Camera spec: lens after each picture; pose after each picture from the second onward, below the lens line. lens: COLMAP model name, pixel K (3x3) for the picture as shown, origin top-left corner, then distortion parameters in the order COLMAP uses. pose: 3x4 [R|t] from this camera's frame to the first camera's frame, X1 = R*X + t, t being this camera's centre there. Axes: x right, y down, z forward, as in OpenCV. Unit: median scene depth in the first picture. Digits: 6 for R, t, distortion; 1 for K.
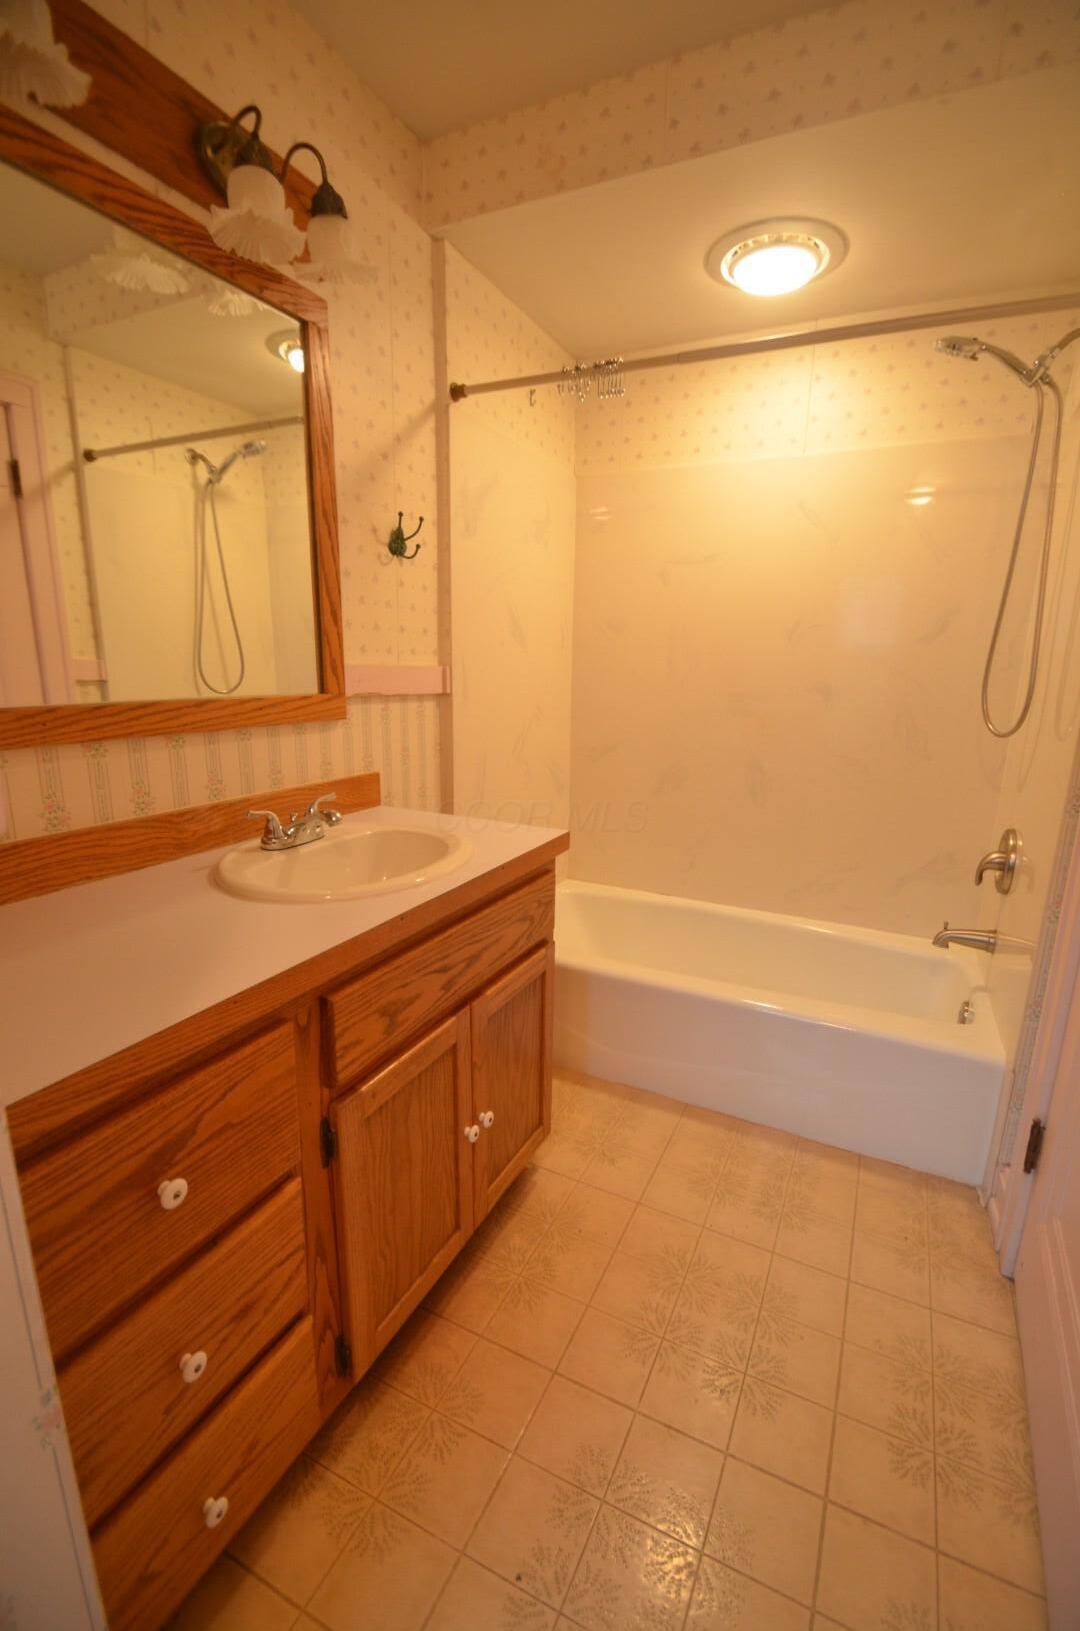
lens RADIAL K [[720.0, 0, 547.0], [0, 720.0, 832.4], [0, 0, 1]] dist [0.000607, -0.012033]
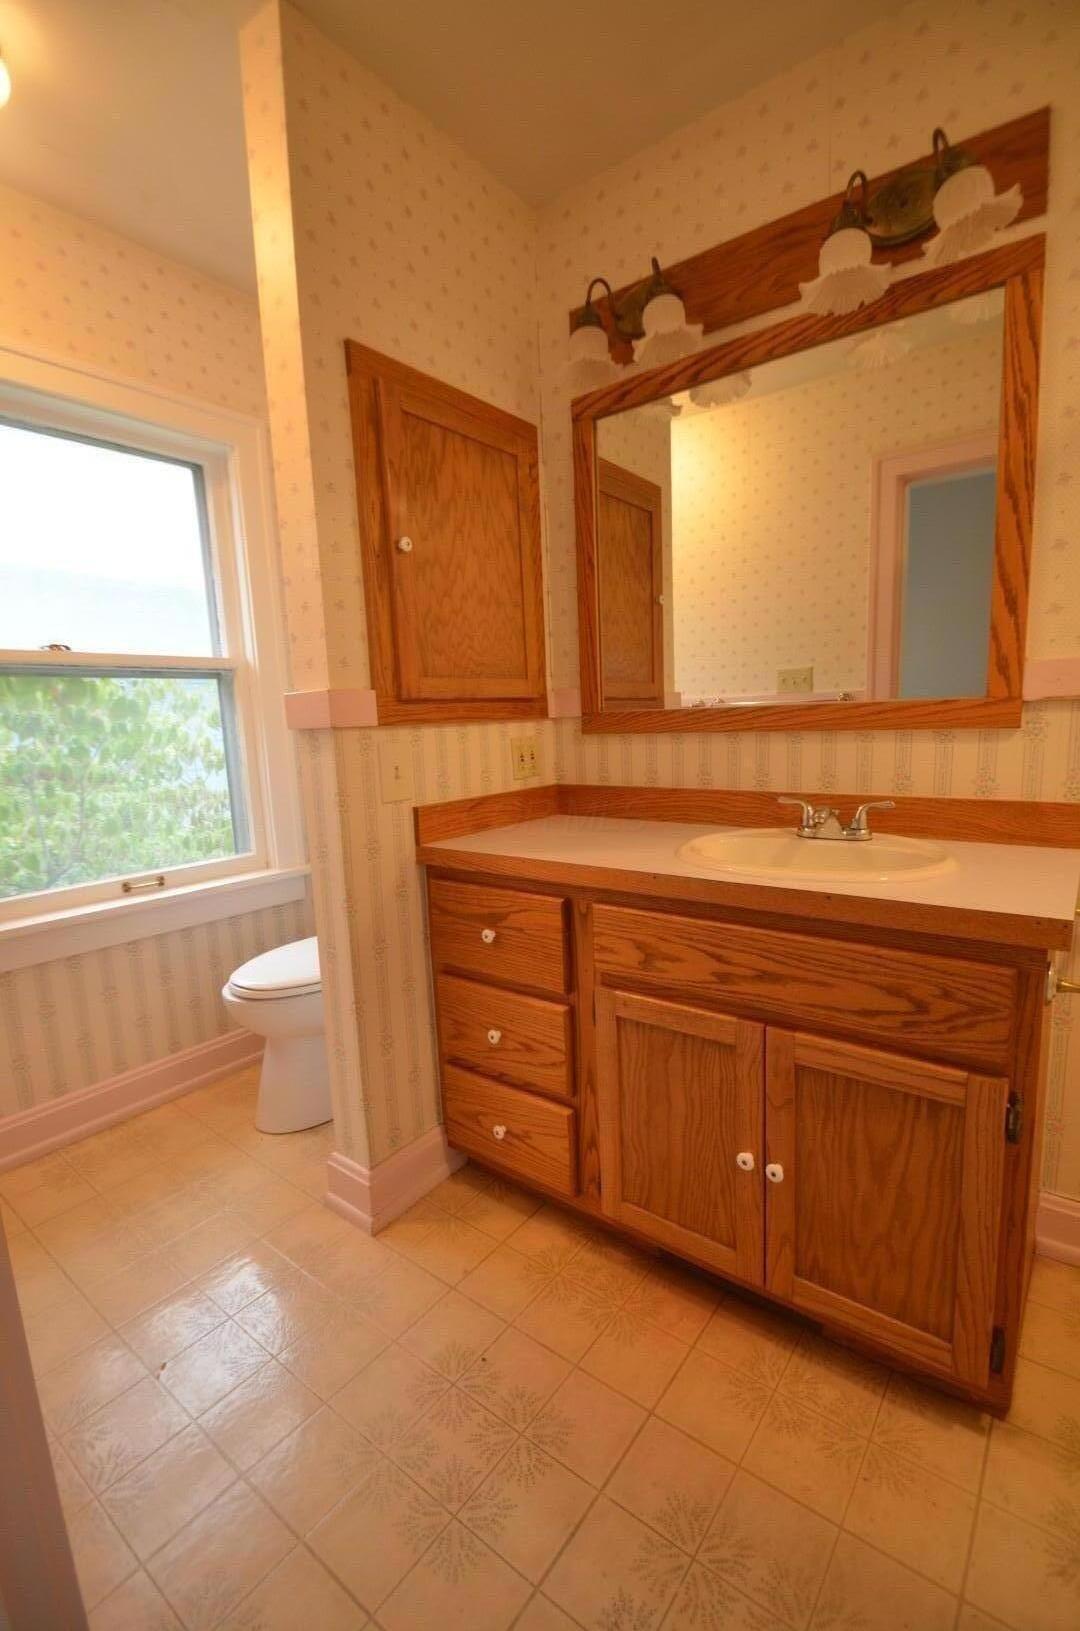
lens RADIAL K [[720.0, 0, 547.0], [0, 720.0, 832.4], [0, 0, 1]] dist [0.000607, -0.012033]
pose [[-0.203030, 0.143675, -0.968574, 0.859436], [-0.198563, 0.962583, 0.184409, -0.119966], [0.958828, 0.229764, -0.166904, 0.884623]]
